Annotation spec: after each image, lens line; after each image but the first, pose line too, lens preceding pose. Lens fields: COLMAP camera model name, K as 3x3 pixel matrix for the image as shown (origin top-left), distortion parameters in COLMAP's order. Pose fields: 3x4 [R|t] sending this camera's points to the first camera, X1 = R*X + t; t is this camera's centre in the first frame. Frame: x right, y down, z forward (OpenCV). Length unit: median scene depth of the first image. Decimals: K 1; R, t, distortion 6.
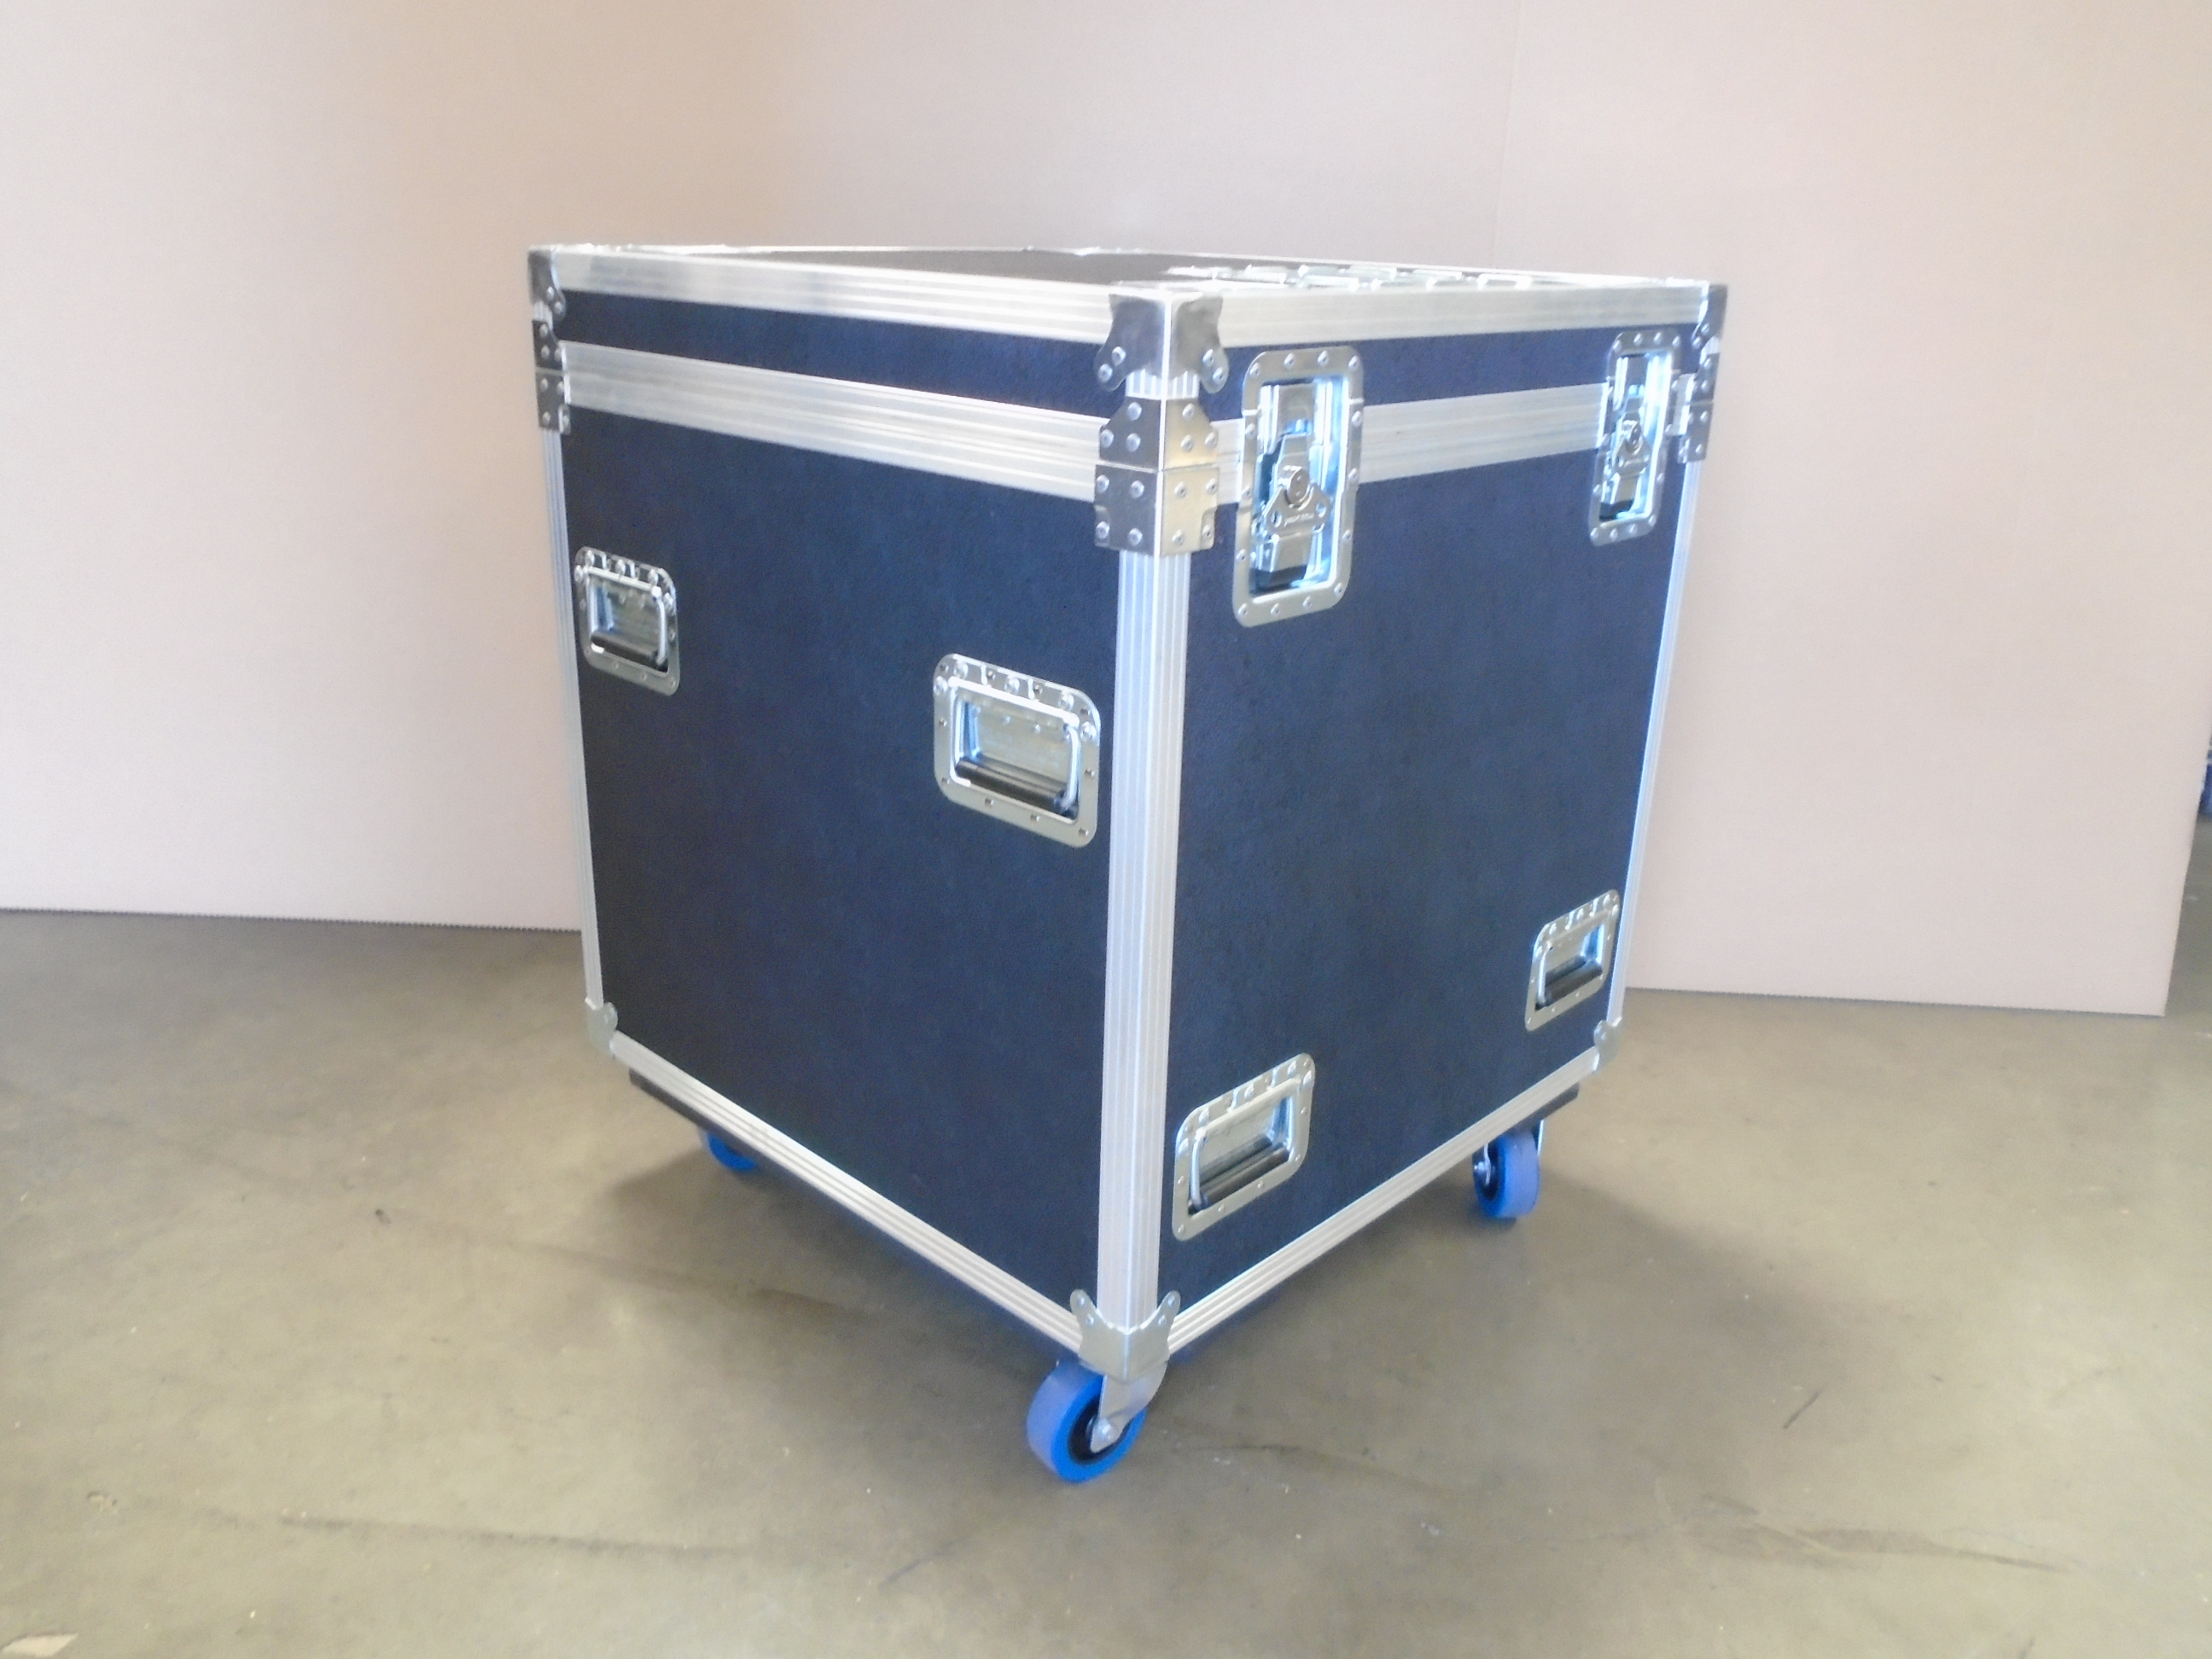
lens RADIAL K [[1715.5, 0, 1102.3], [0, 1715.5, 819.7], [0, 0, 1]] dist [-0.006165, -0.003443]
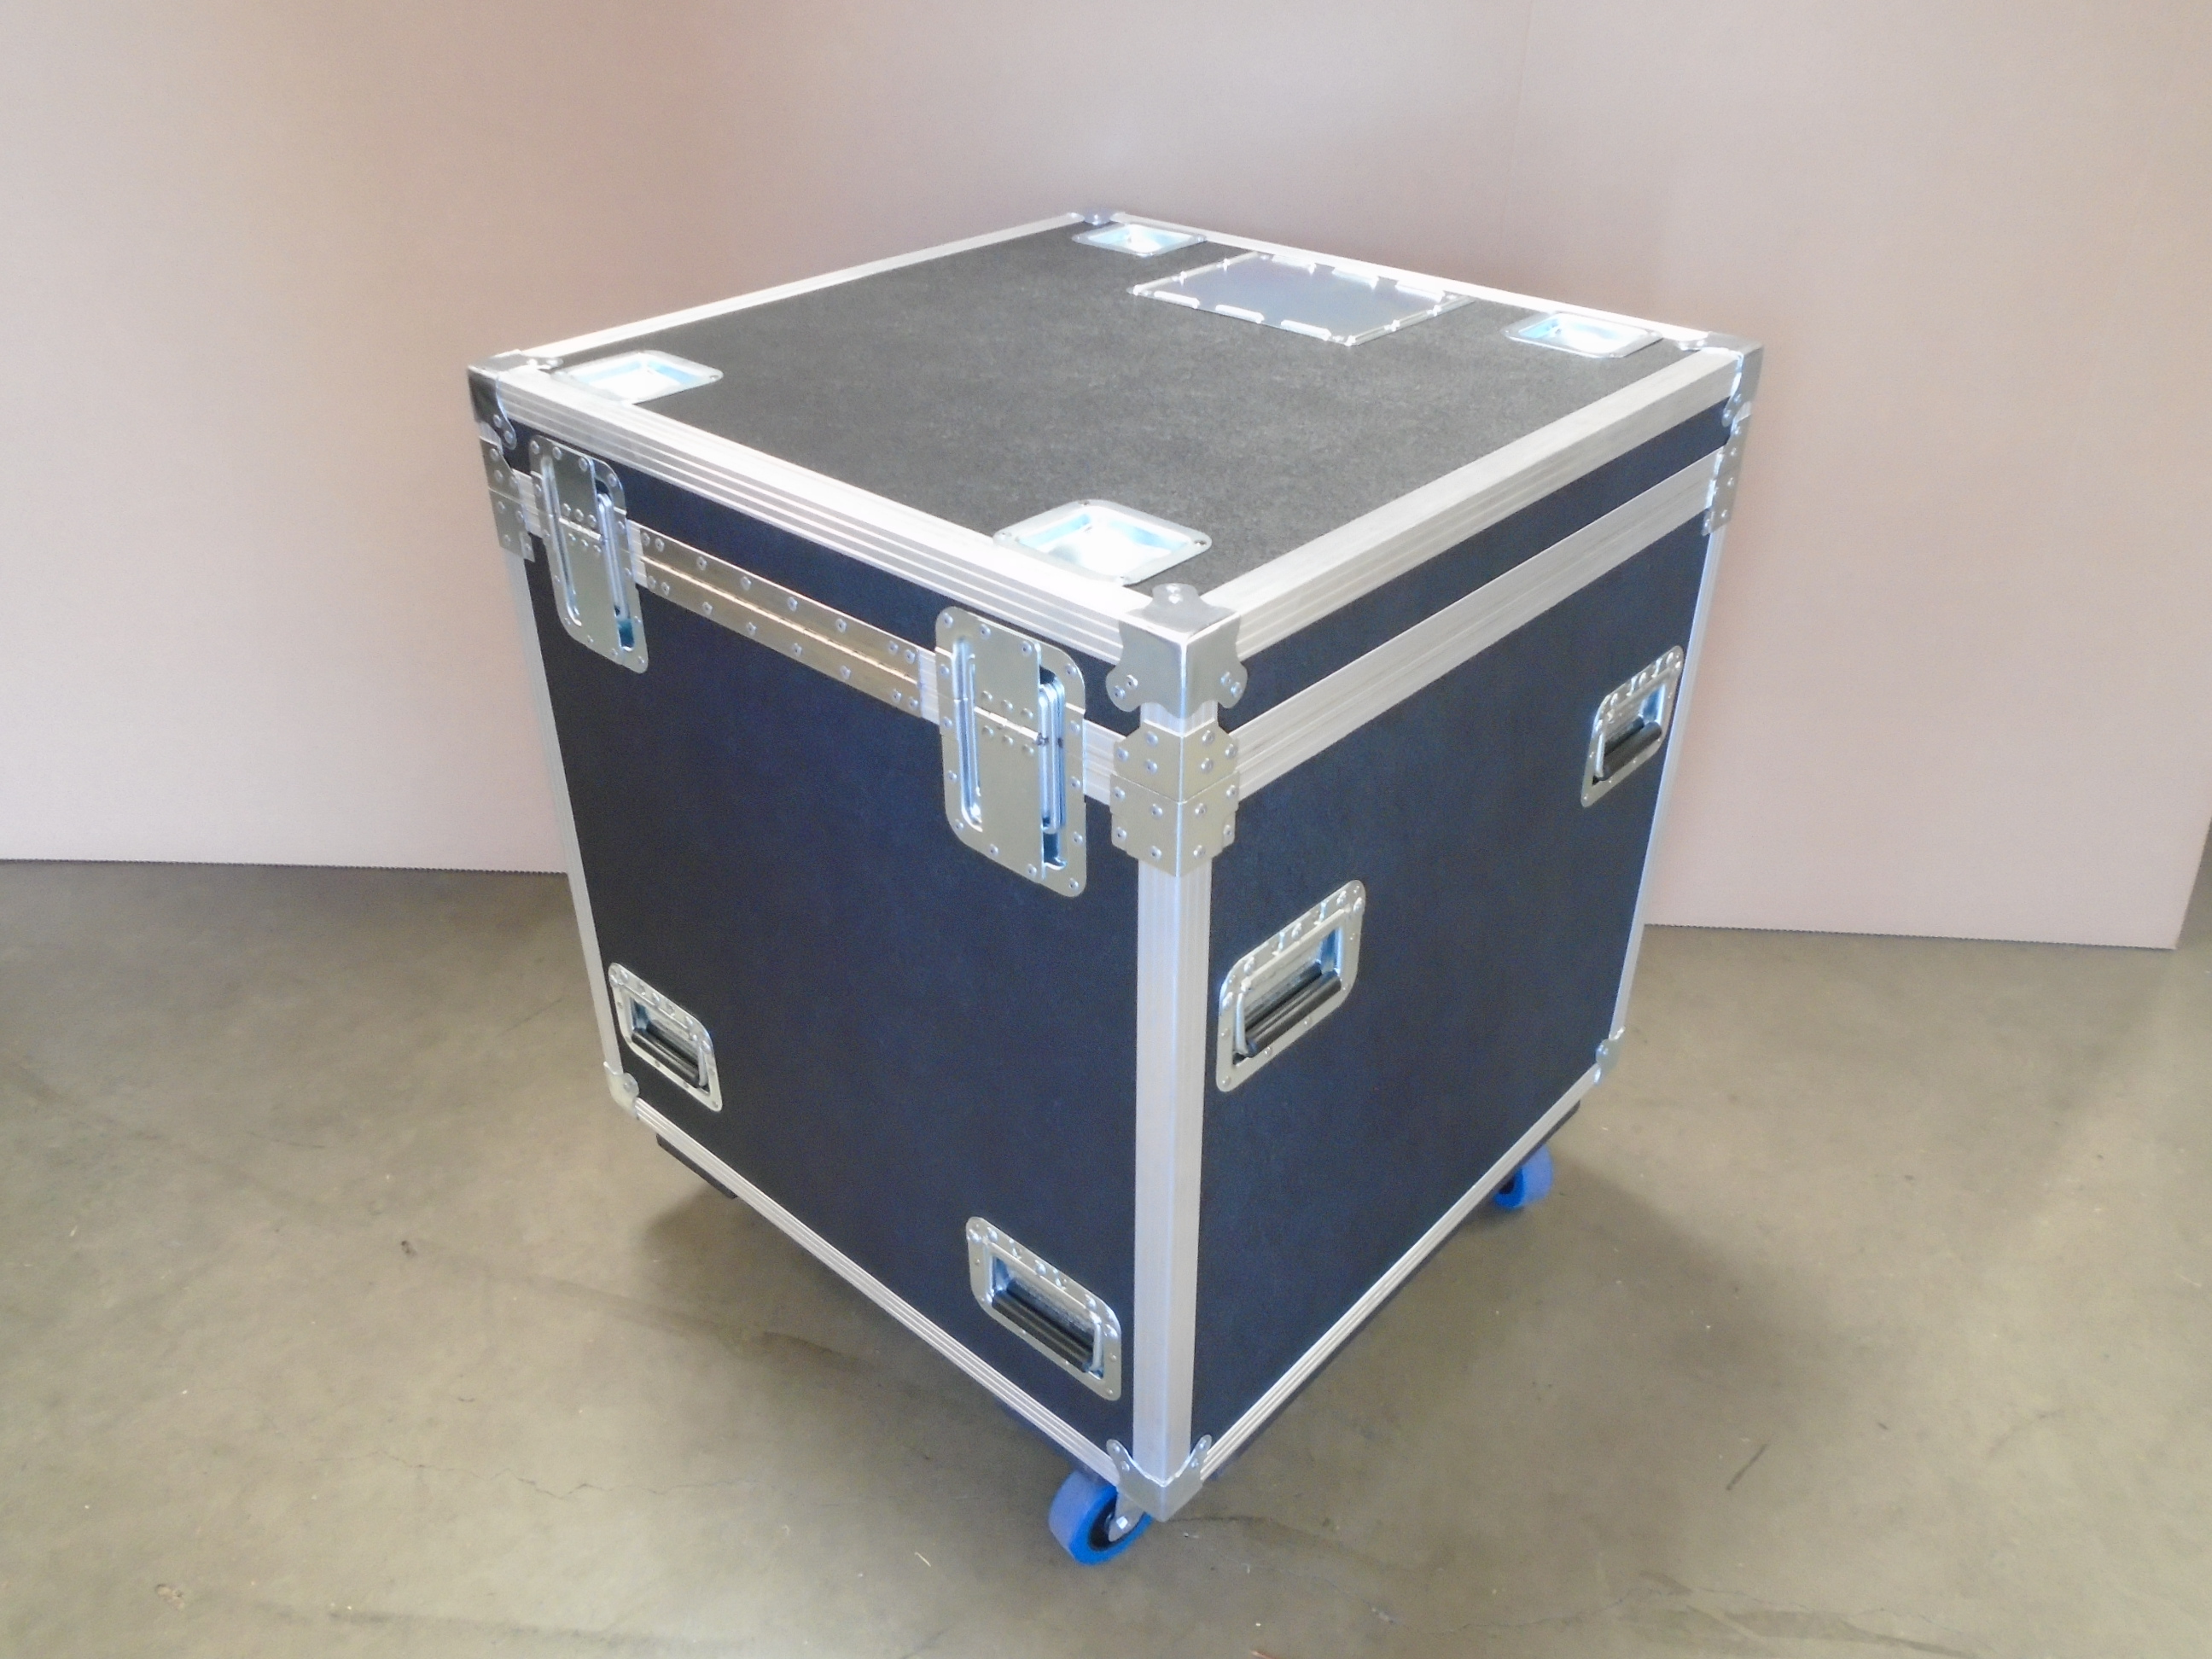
lens RADIAL K [[1715.5, 0, 1102.3], [0, 1715.5, 819.7], [0, 0, 1]] dist [-0.006165, -0.003443]
pose [[0.999252, -0.014261, -0.035935, 0.057393], [0.021632, 0.976604, 0.213954, -0.284290], [0.032043, -0.214572, 0.976183, 0.046264]]
